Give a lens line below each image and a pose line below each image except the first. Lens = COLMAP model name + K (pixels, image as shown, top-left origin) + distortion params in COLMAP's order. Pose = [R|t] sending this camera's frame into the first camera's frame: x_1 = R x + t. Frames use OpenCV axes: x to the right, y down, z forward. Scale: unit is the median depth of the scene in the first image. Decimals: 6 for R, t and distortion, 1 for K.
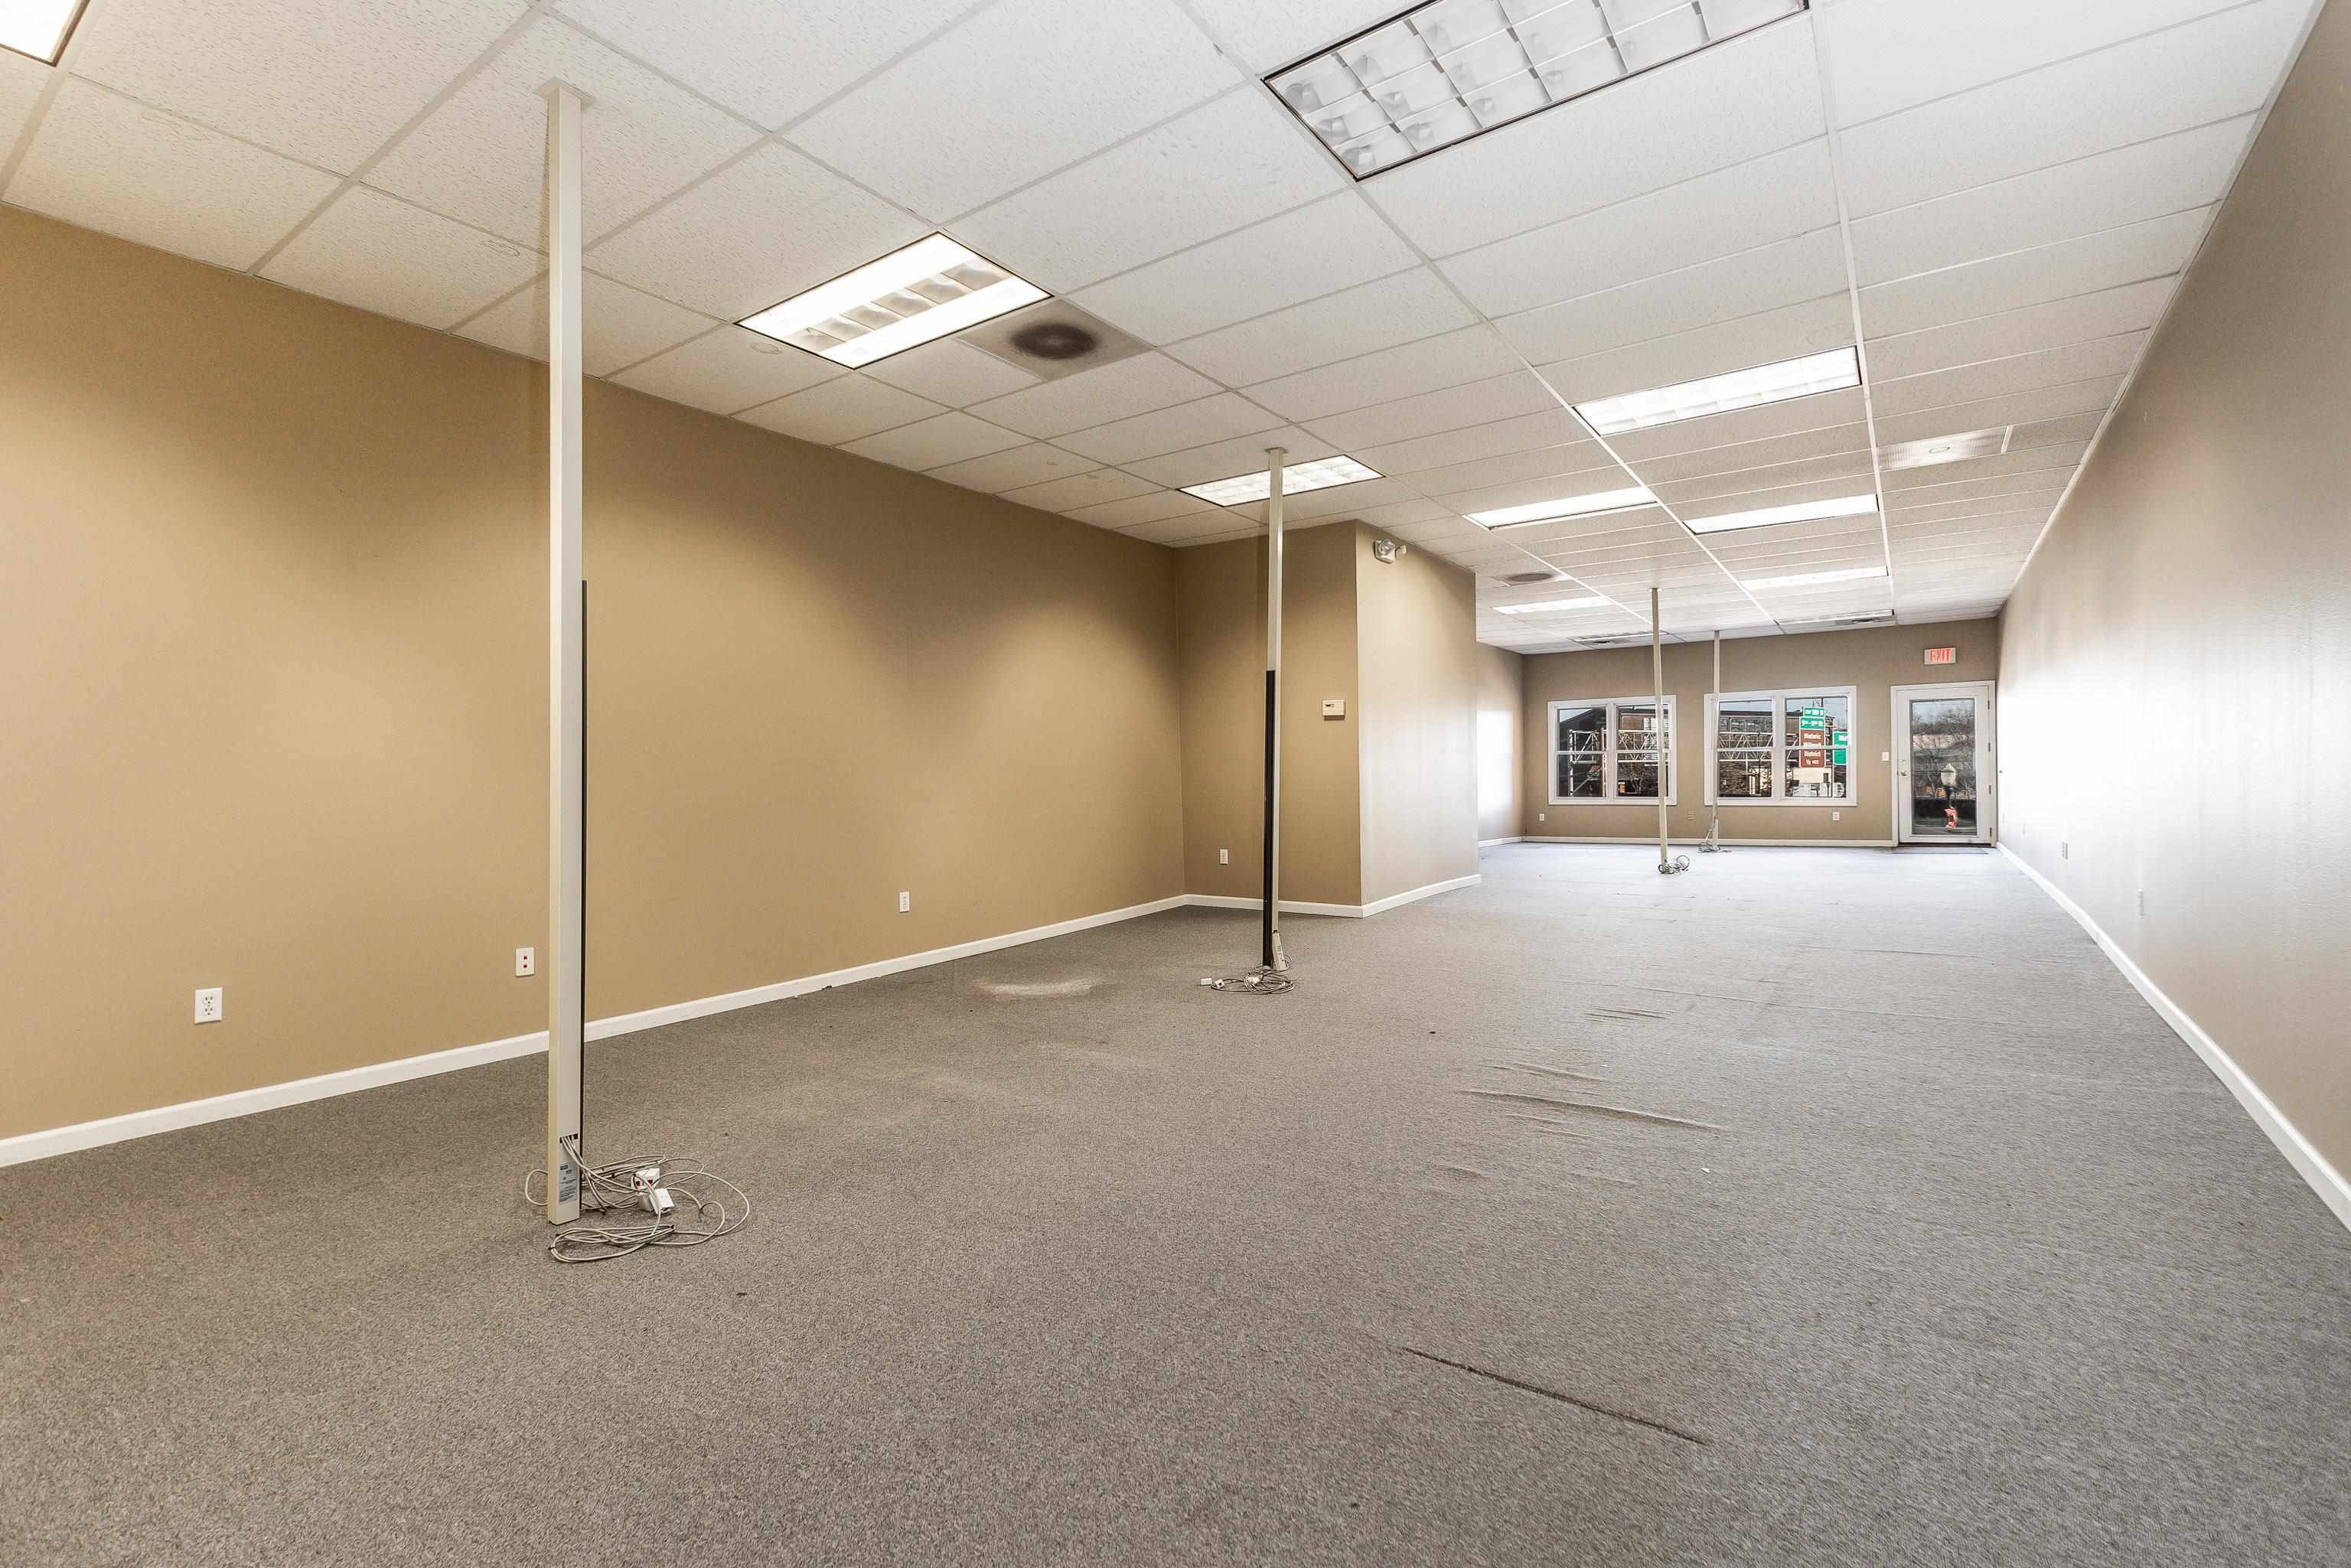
lens RADIAL K [[1047.1, 0, 1184.7], [0, 1047.1, 785.6], [0, 0, 1]] dist [0.008378, 0.001580]
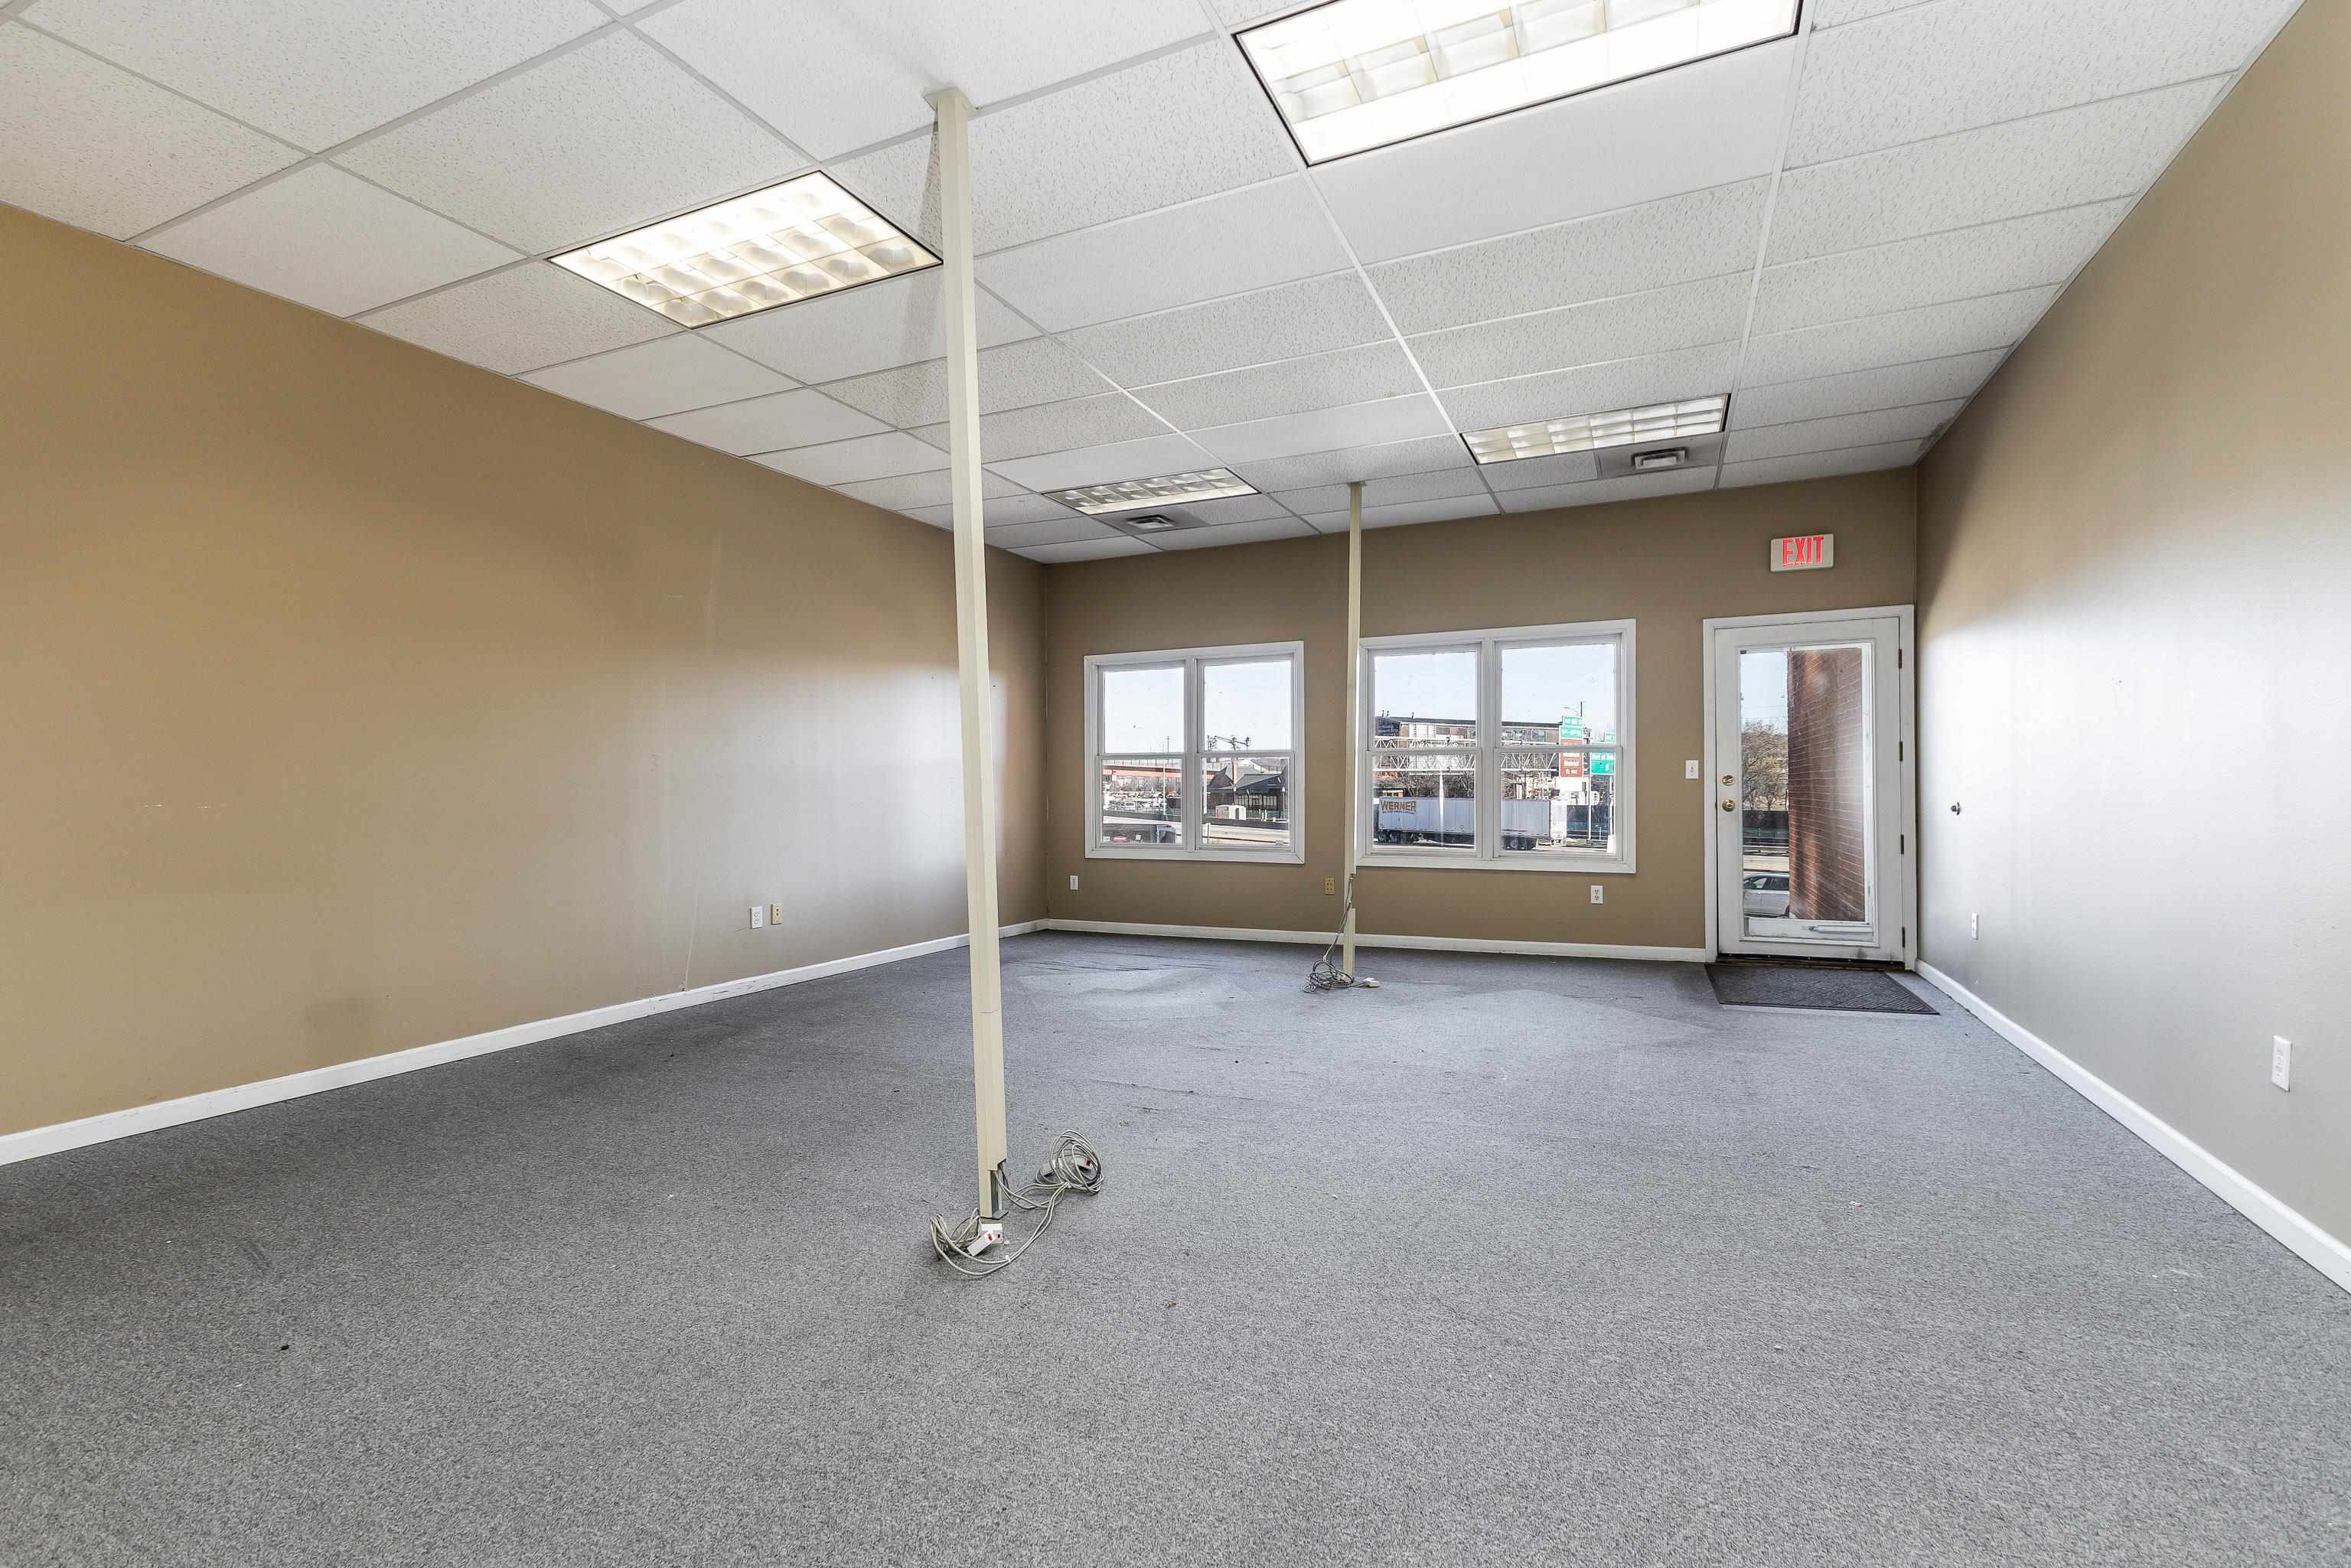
lens RADIAL K [[1047.1, 0, 1176.5], [0, 1047.1, 786.8], [0, 0, 1]] dist [0.008378, 0.001580]
pose [[0.984387, 0.002991, 0.175992, 0.424659], [-0.002201, 0.999987, -0.004687, -0.020517], [-0.176004, 0.004226, 0.984380, 0.687976]]
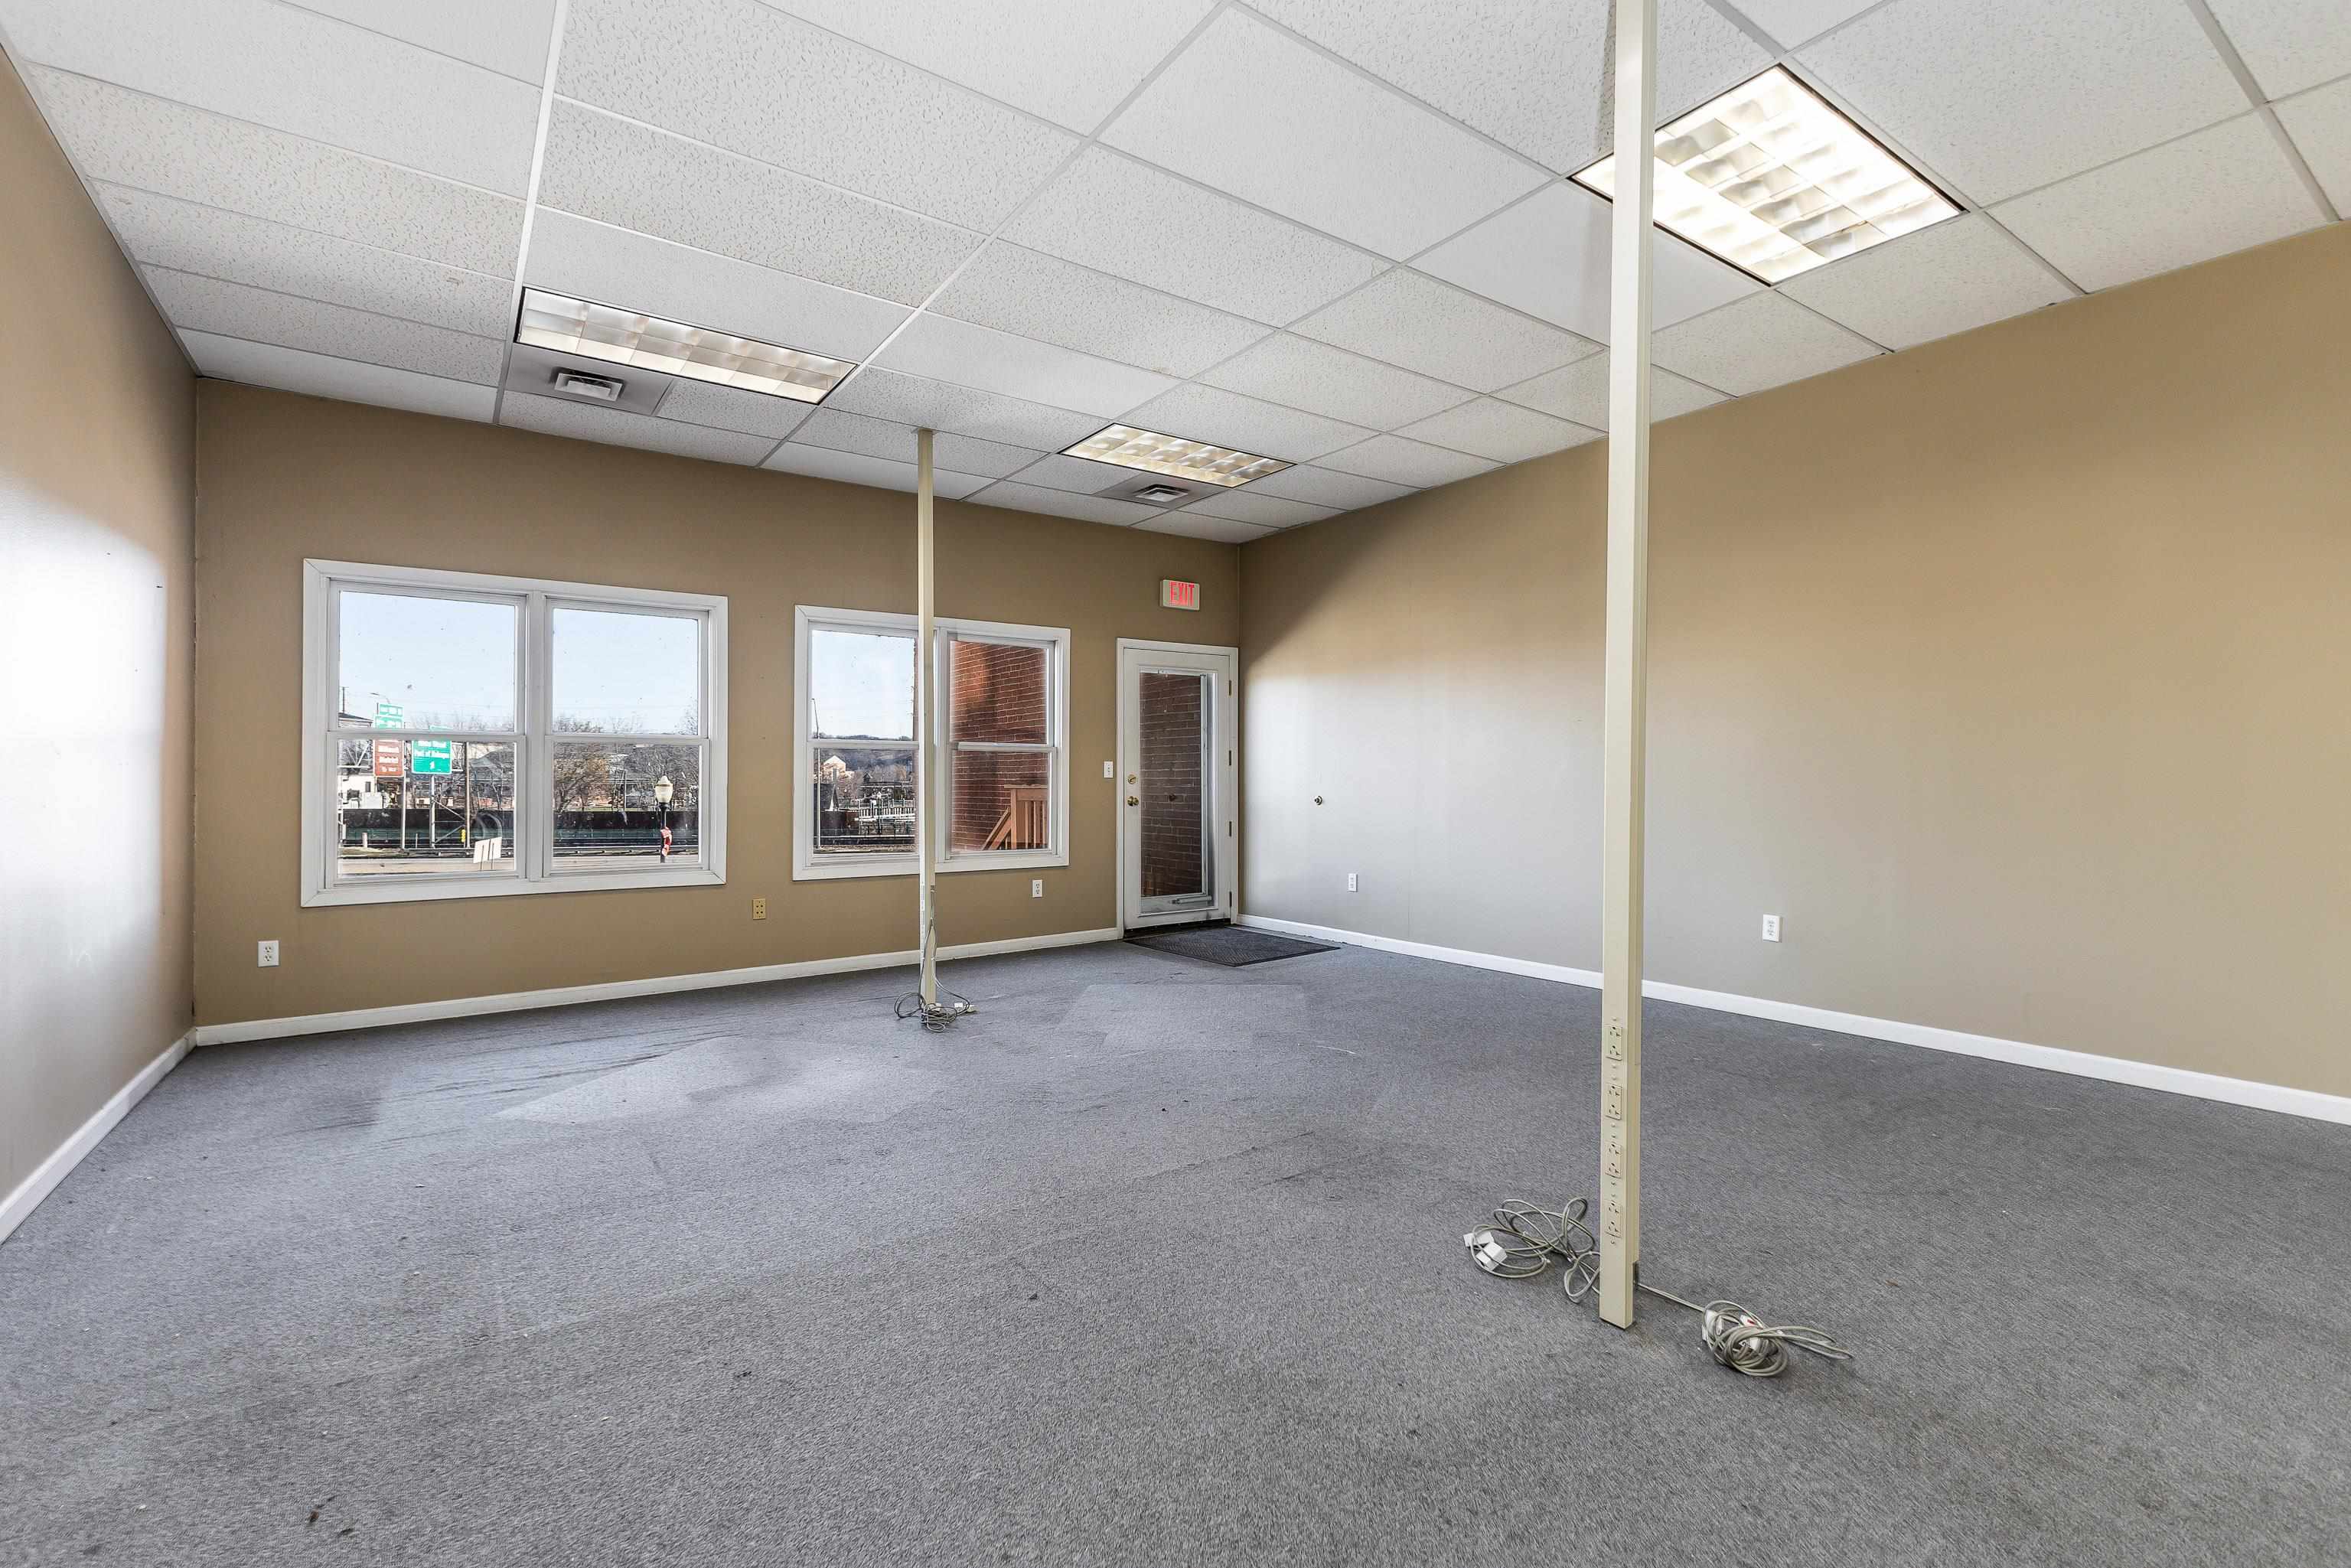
lens RADIAL K [[1047.1, 0, 1161.6], [0, 1047.1, 785.4], [0, 0, 1]] dist [0.008378, 0.001580]
pose [[0.350116, 0.004539, 0.936695, 0.216616], [0.003172, 0.999977, -0.006031, -0.019600], [-0.936701, 0.005083, 0.350094, 0.938991]]
